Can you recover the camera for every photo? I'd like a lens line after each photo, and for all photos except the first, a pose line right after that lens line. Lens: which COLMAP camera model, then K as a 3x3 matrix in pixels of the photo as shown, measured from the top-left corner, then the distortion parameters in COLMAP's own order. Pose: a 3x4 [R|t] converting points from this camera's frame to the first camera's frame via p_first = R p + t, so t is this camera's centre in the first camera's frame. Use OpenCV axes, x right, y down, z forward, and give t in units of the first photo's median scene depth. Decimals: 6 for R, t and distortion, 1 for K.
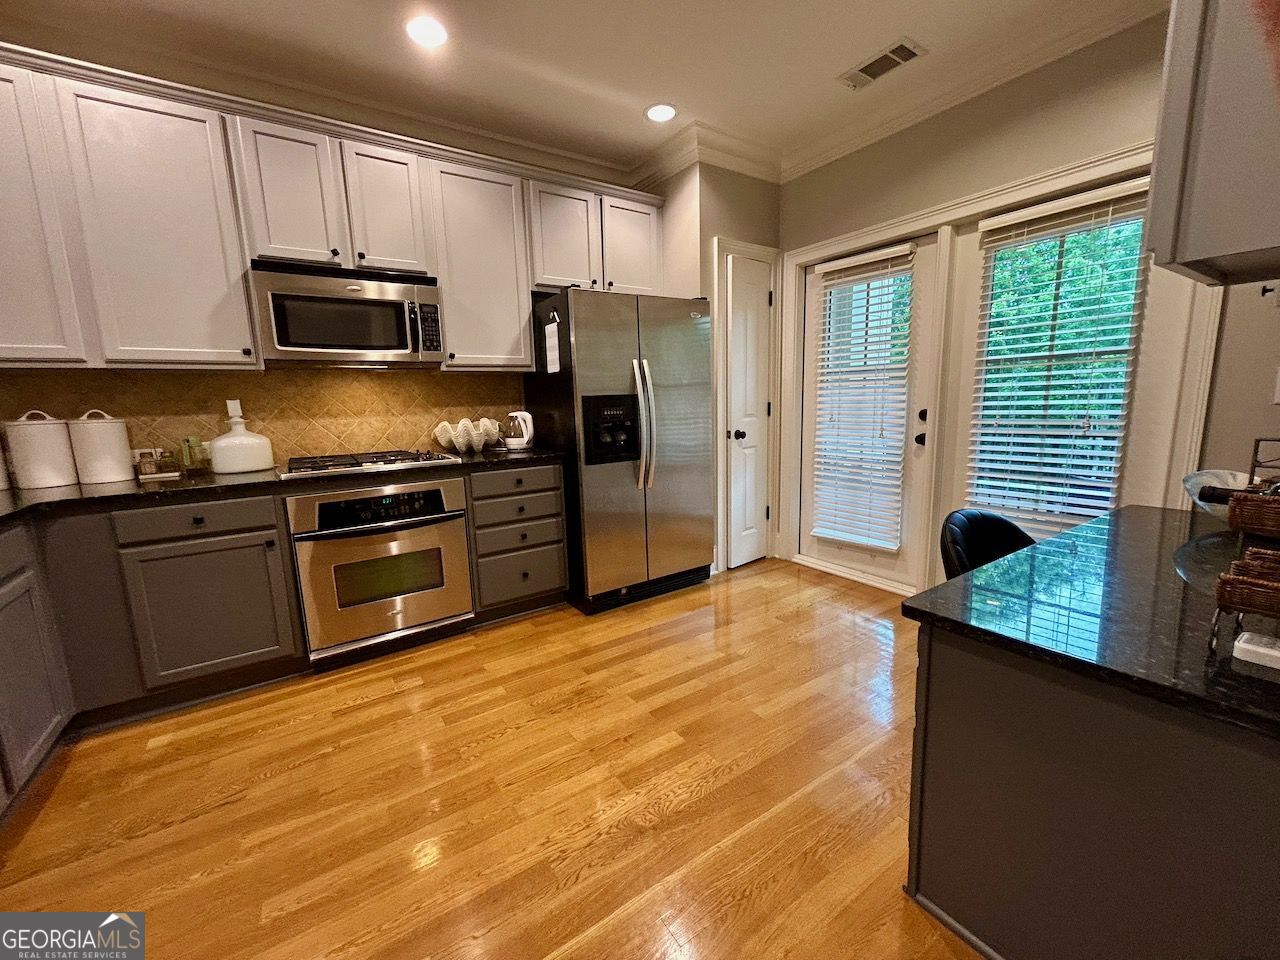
lens RADIAL K [[515.4, 0, 639.1], [0, 515.4, 483.0], [0, 0, 1]] dist [0.000184, 0.000308]
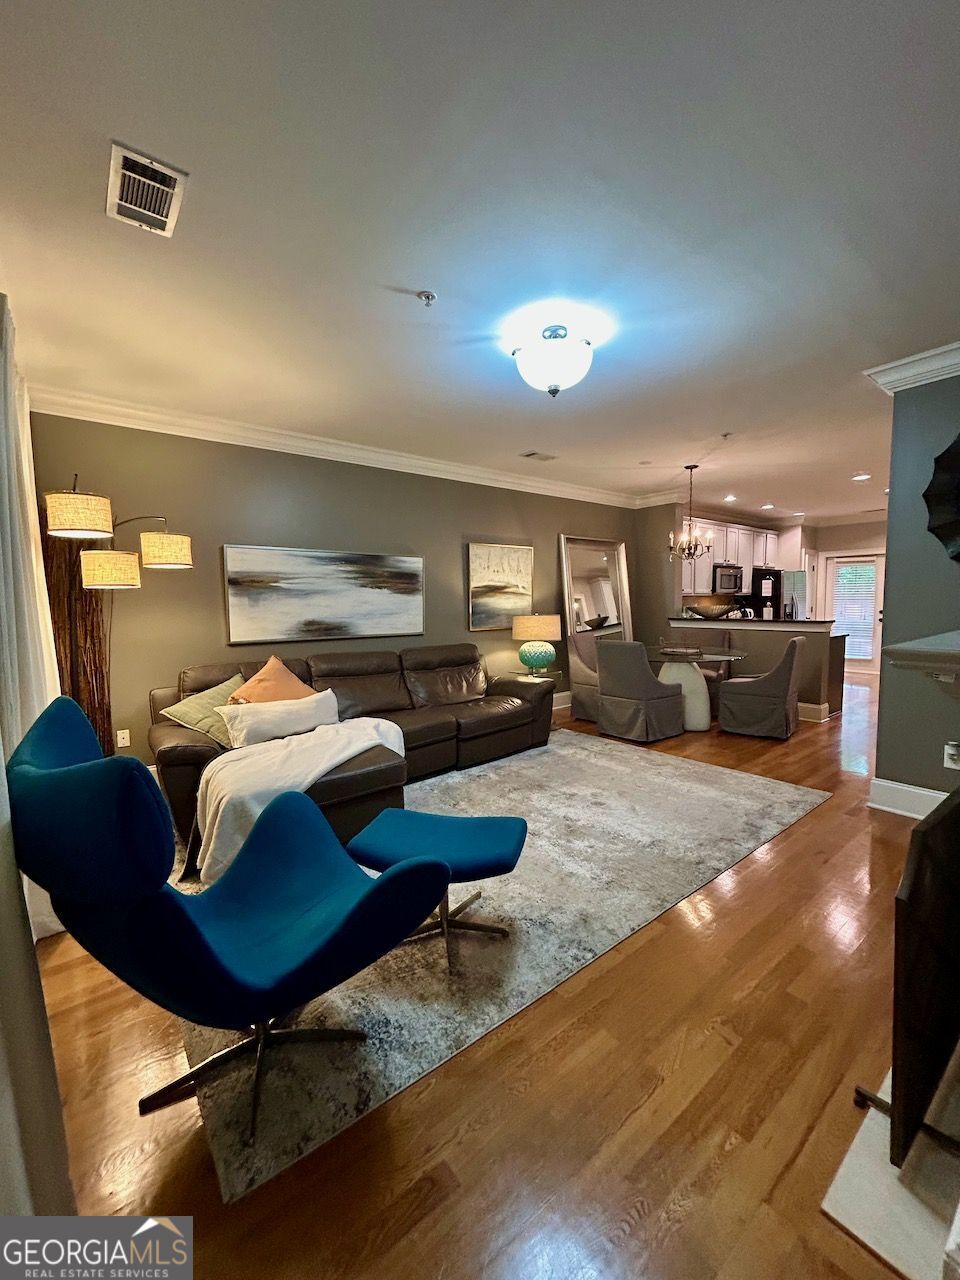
lens RADIAL K [[508.2, 0, 485.8], [0, 508.2, 643.6], [0, 0, 1]] dist [-0.000331, -0.000007]
pose [[0.996773, 0.011083, 0.079506, -2.396957], [-0.005272, 0.997323, -0.072934, 0.337247], [-0.080102, 0.072280, 0.994163, -2.115868]]
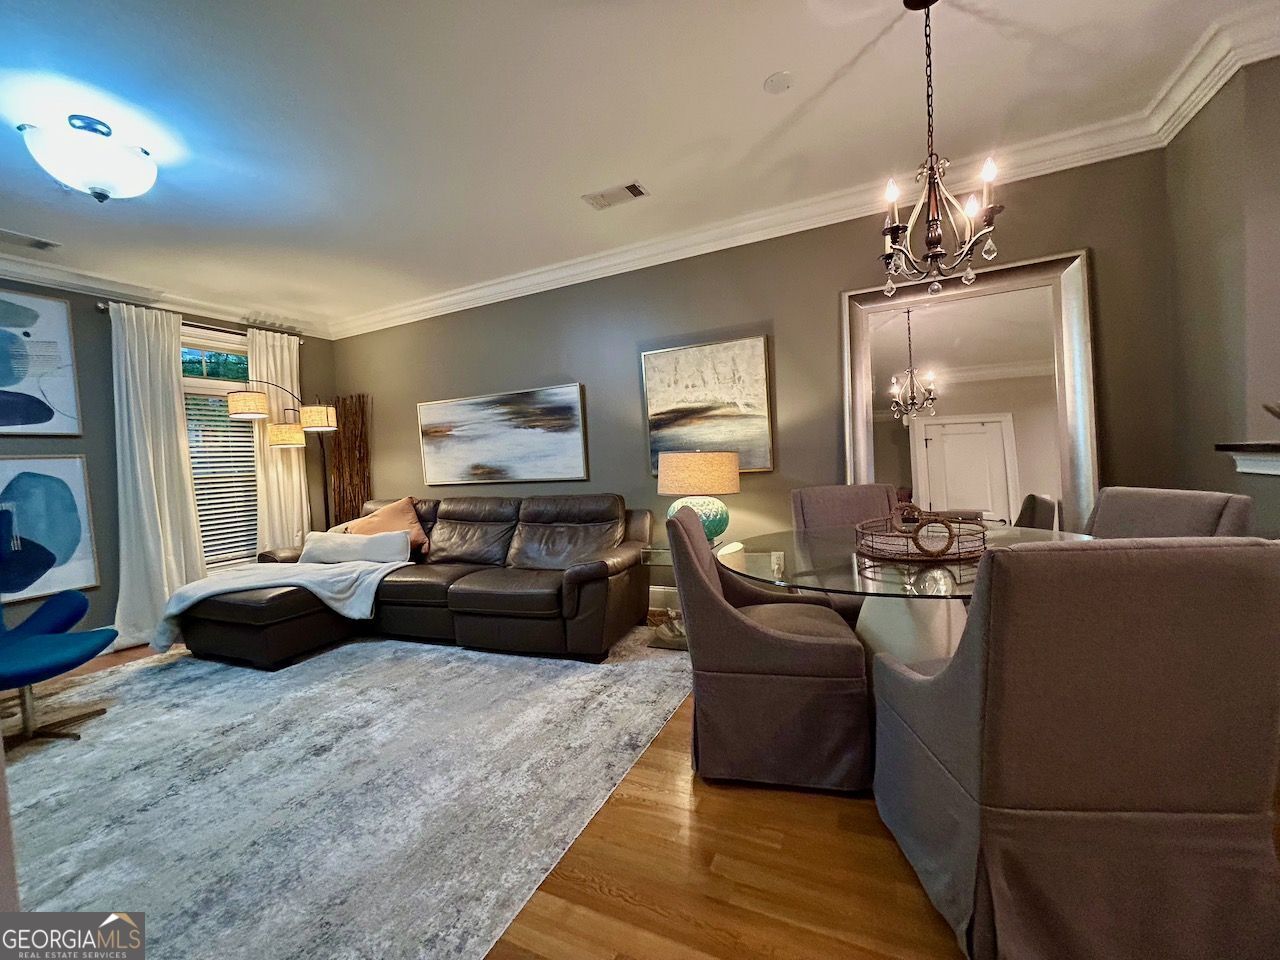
lens RADIAL K [[515.4, 0, 638.3], [0, 515.4, 483.4], [0, 0, 1]] dist [0.000184, 0.000308]
pose [[0.517871, 0.042823, -0.854386, -0.935754], [-0.090055, 0.995926, -0.004667, 0.153893], [0.850706, 0.079359, 0.519617, -0.771697]]
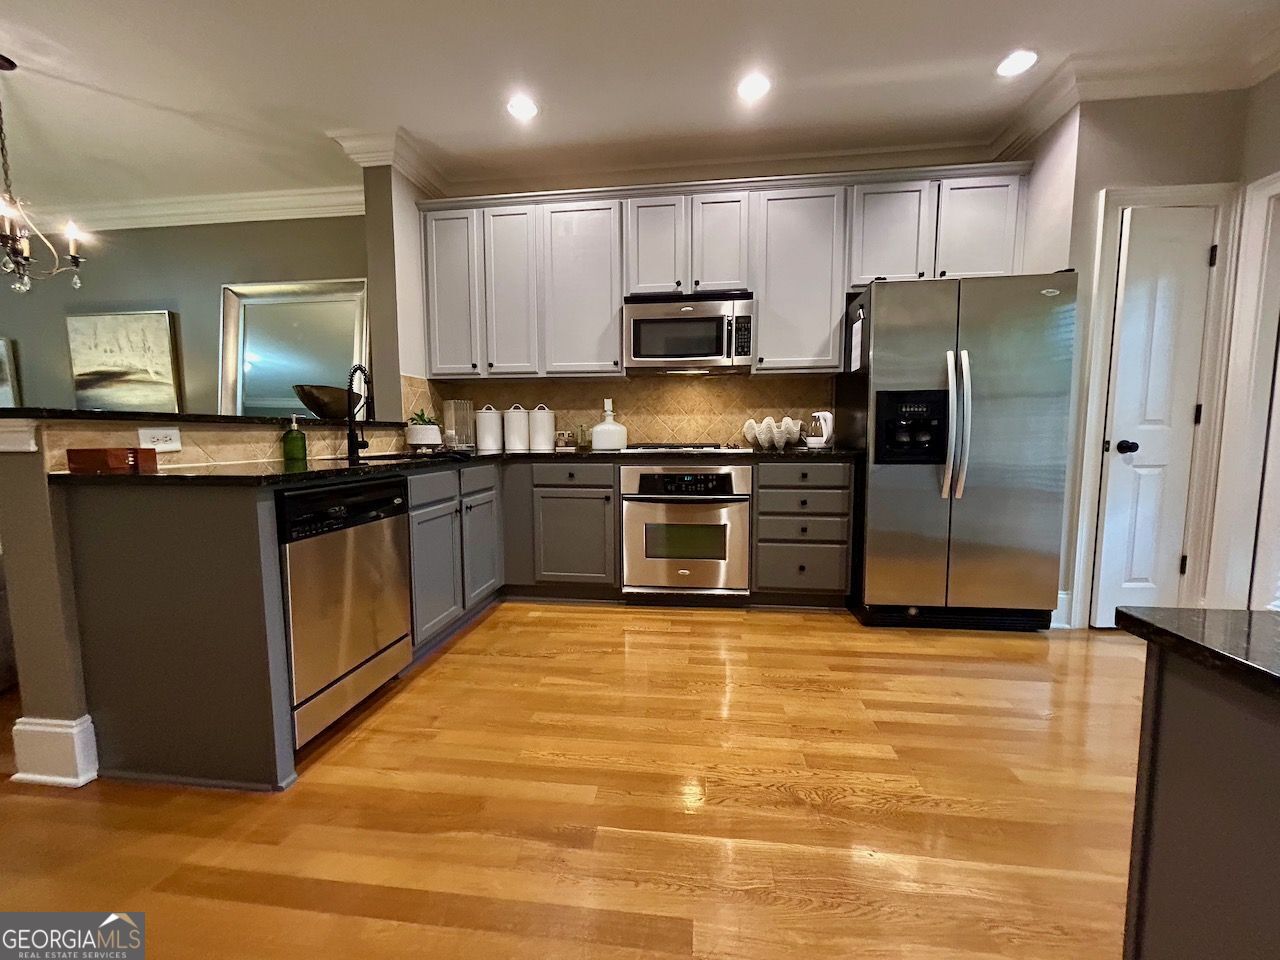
lens RADIAL K [[515.4, 0, 642.9], [0, 515.4, 484.5], [0, 0, 1]] dist [0.000184, 0.000308]
pose [[0.757870, 0.089394, -0.646252, 0.218058], [-0.122979, 0.992385, -0.006946, 0.070342], [0.640710, 0.084740, 0.763092, 0.003135]]
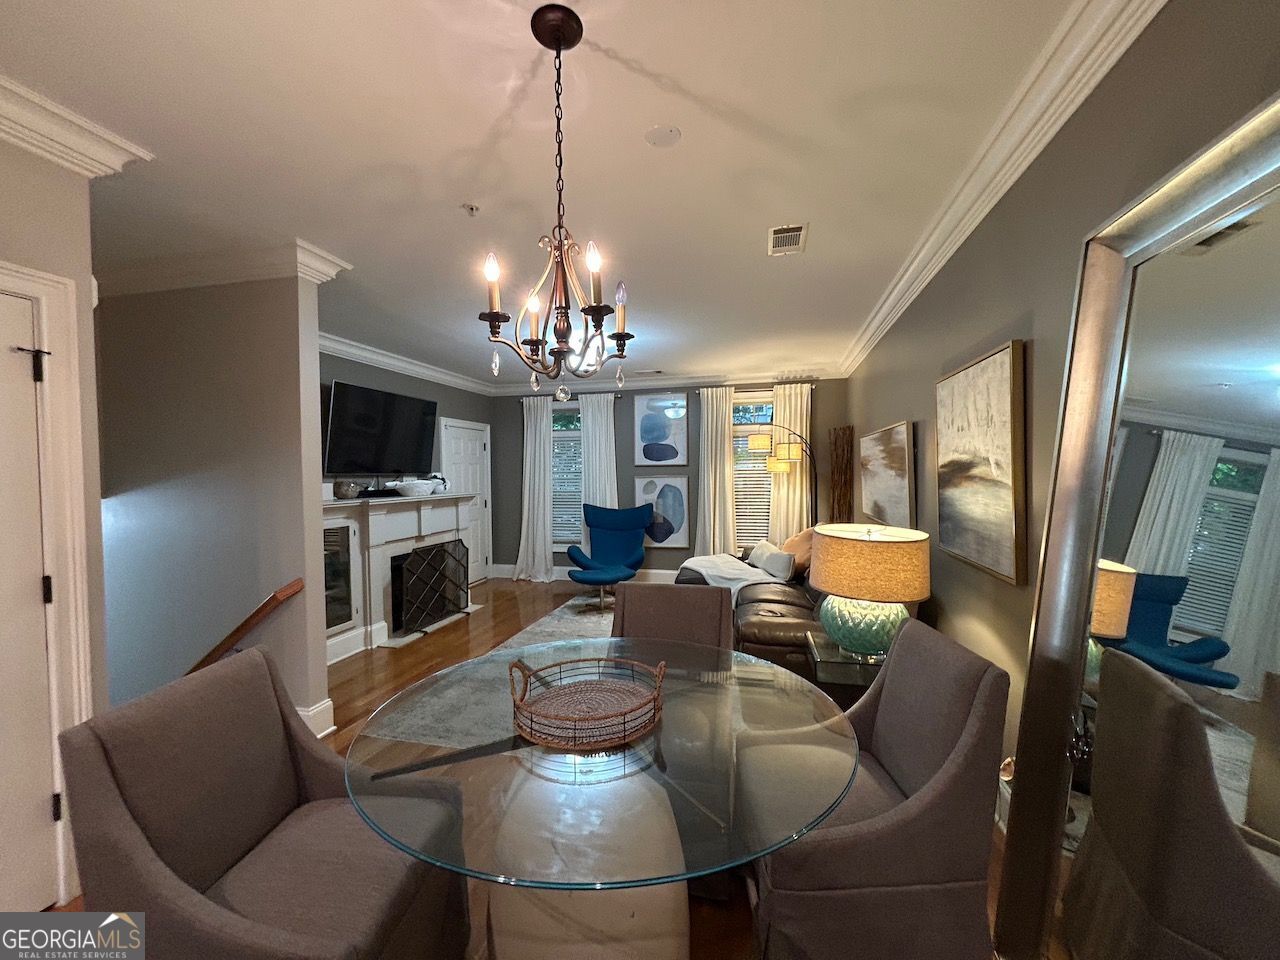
lens RADIAL K [[515.4, 0, 641.5], [0, 515.4, 487.3], [0, 0, 1]] dist [0.000184, 0.000308]
pose [[-0.738054, 0.063111, -0.671784, -1.019808], [-0.066677, 0.983921, 0.165689, -0.166986], [0.671439, 0.167080, -0.721979, 0.460489]]
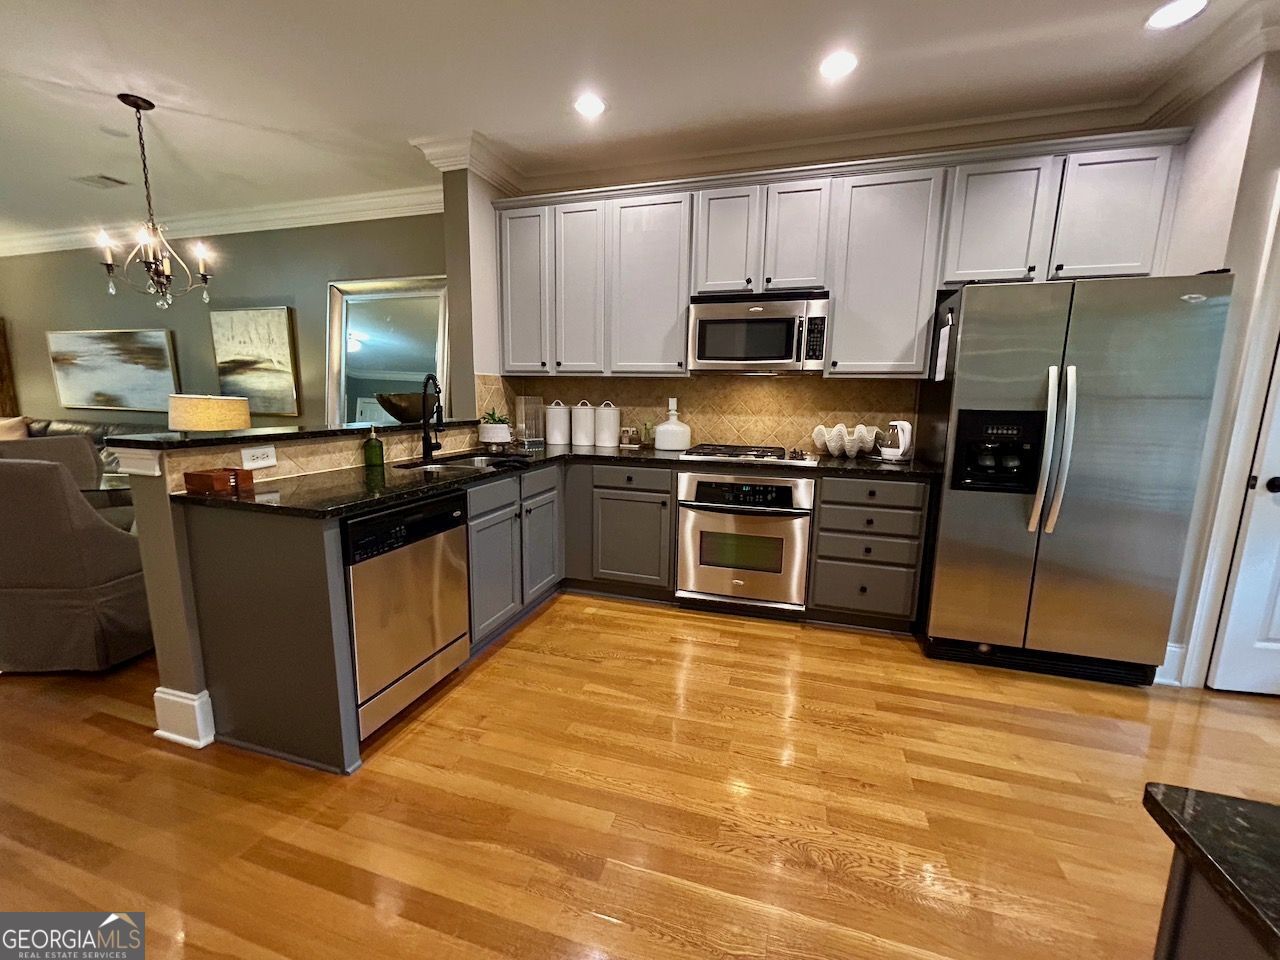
lens RADIAL K [[515.4, 0, 643.7], [0, 515.4, 484.5], [0, 0, 1]] dist [0.000184, 0.000308]
pose [[0.634655, 0.169198, -0.754046, 0.253459], [-0.159011, 0.983450, 0.086839, -0.039821], [0.756259, 0.064789, 0.651056, 0.047431]]
